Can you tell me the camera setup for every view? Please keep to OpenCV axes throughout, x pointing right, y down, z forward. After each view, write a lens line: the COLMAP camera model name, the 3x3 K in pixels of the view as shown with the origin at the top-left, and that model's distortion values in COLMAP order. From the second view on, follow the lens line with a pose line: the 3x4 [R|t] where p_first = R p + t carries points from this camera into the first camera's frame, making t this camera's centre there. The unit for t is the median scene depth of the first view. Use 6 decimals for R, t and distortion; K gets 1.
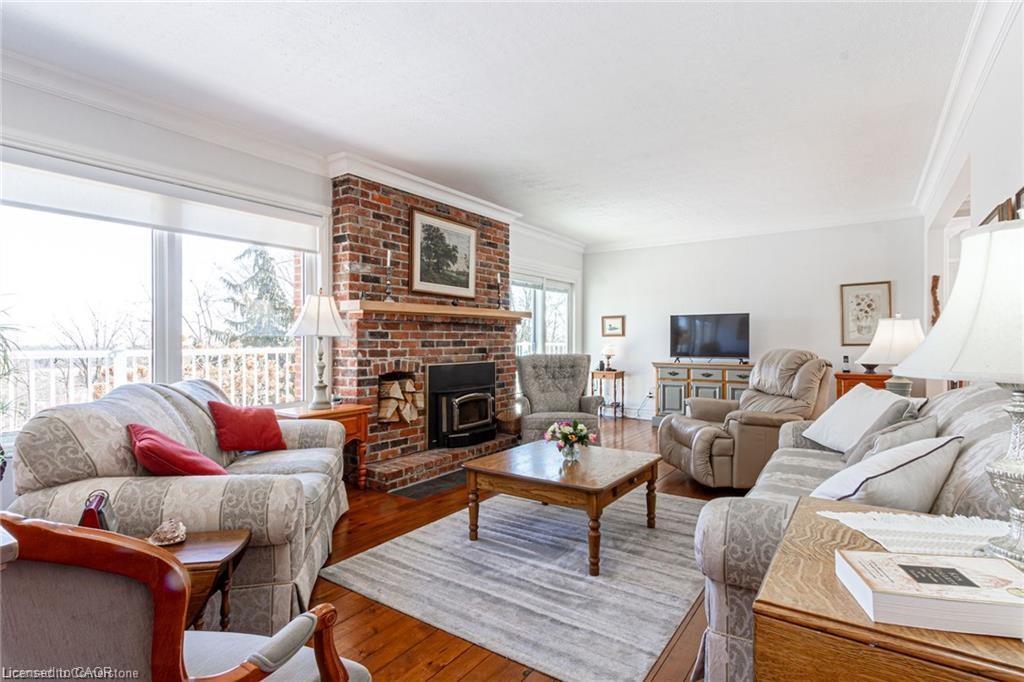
lens RADIAL K [[504.1, 0, 512.0], [0, 504.1, 341.0], [0, 0, 1]] dist [-0.001462, 0.000428]
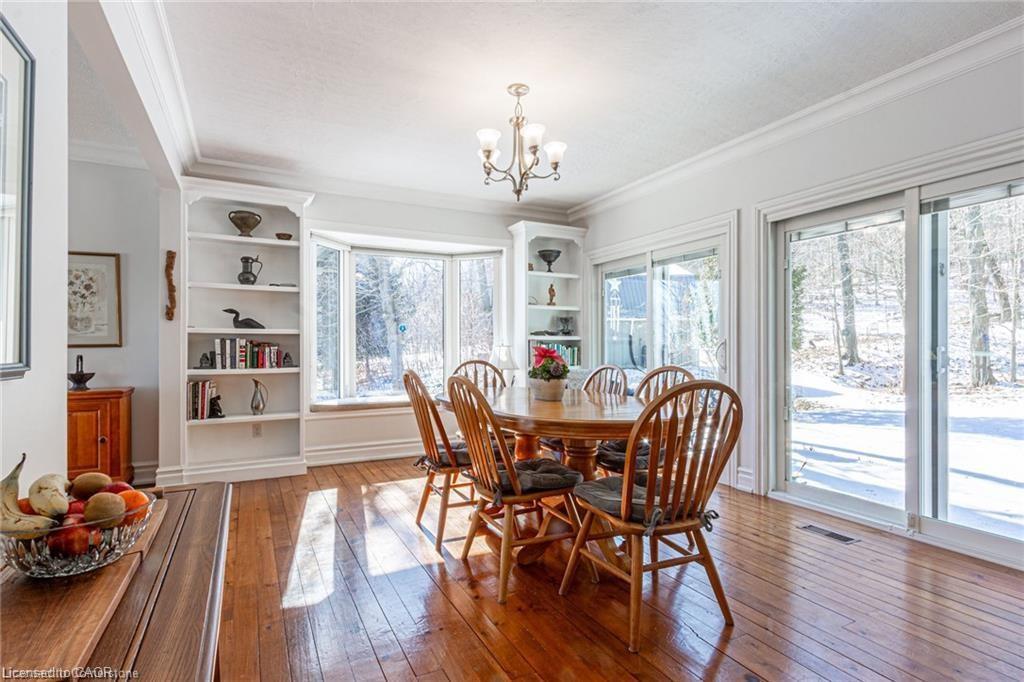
lens RADIAL K [[504.1, 0, 512.0], [0, 504.1, 341.0], [0, 0, 1]] dist [-0.001462, 0.000428]
pose [[0.462537, 0.007907, 0.886565, 0.486581], [0.001112, 0.999954, -0.009499, 0.009775], [-0.886599, 0.005380, 0.462507, 0.253742]]
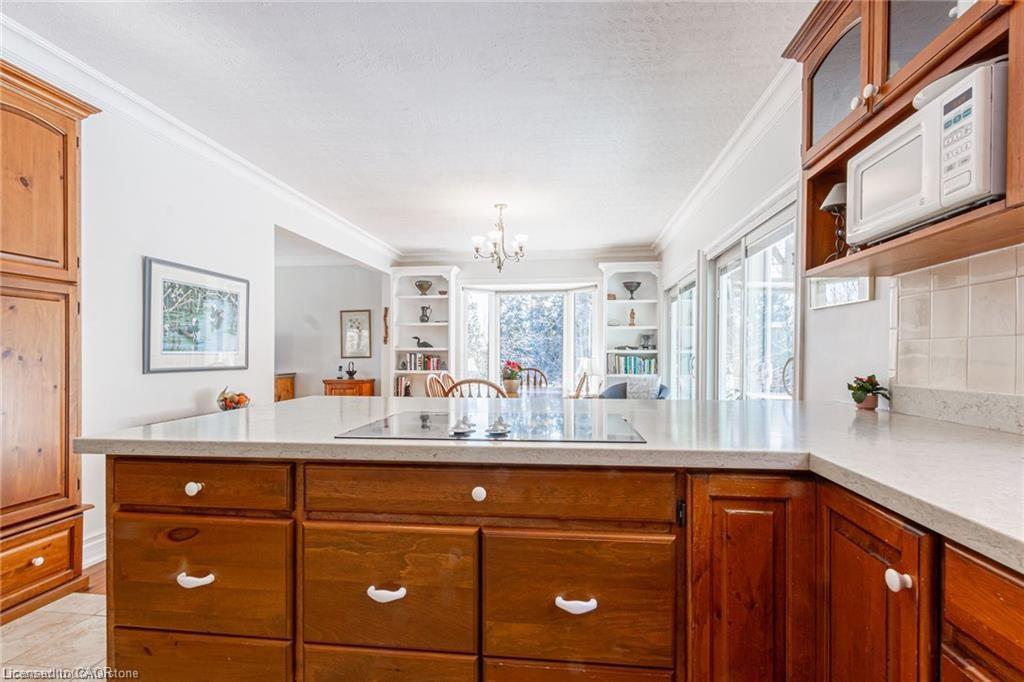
lens RADIAL K [[486.2, 0, 511.9], [0, 486.2, 352.9], [0, 0, 1]] dist [0.000497, 0.000539]
pose [[0.881898, 0.002727, 0.471433, 0.594473], [-0.001026, 0.999992, -0.003865, 0.000646], [-0.471440, 0.002925, 0.881894, -0.404271]]
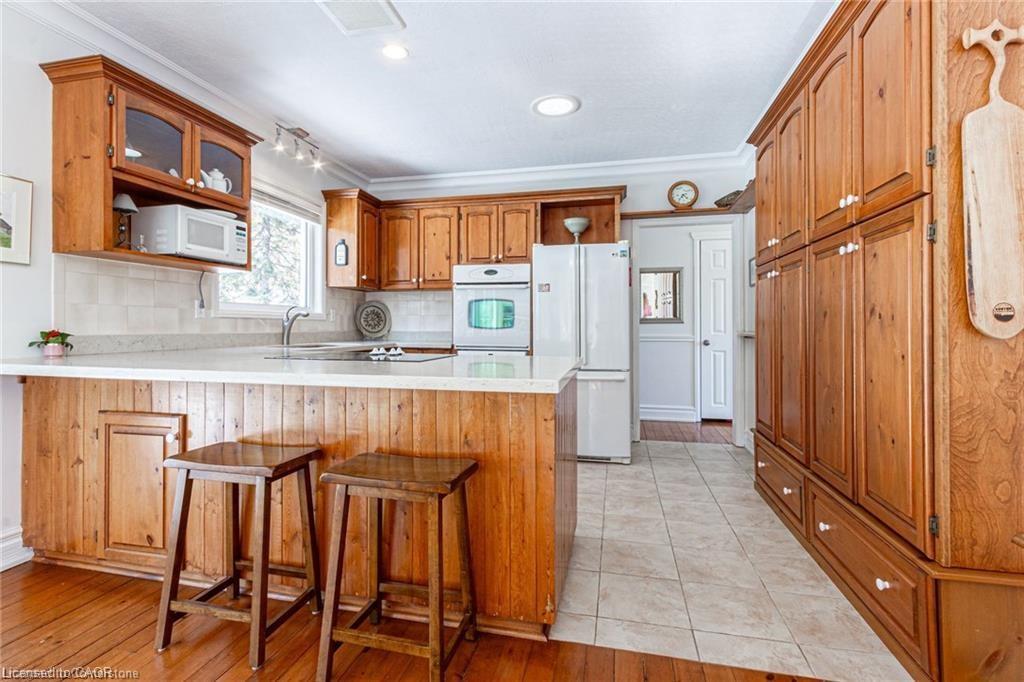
lens RADIAL K [[482.8, 0, 511.4], [0, 482.8, 323.6], [0, 0, 1]] dist [-0.002357, -0.000580]
pose [[-0.925767, -0.004634, -0.378067, 0.798156], [-0.003422, 0.999987, -0.003879, 0.012081], [0.378080, -0.002298, -0.925770, 0.462819]]
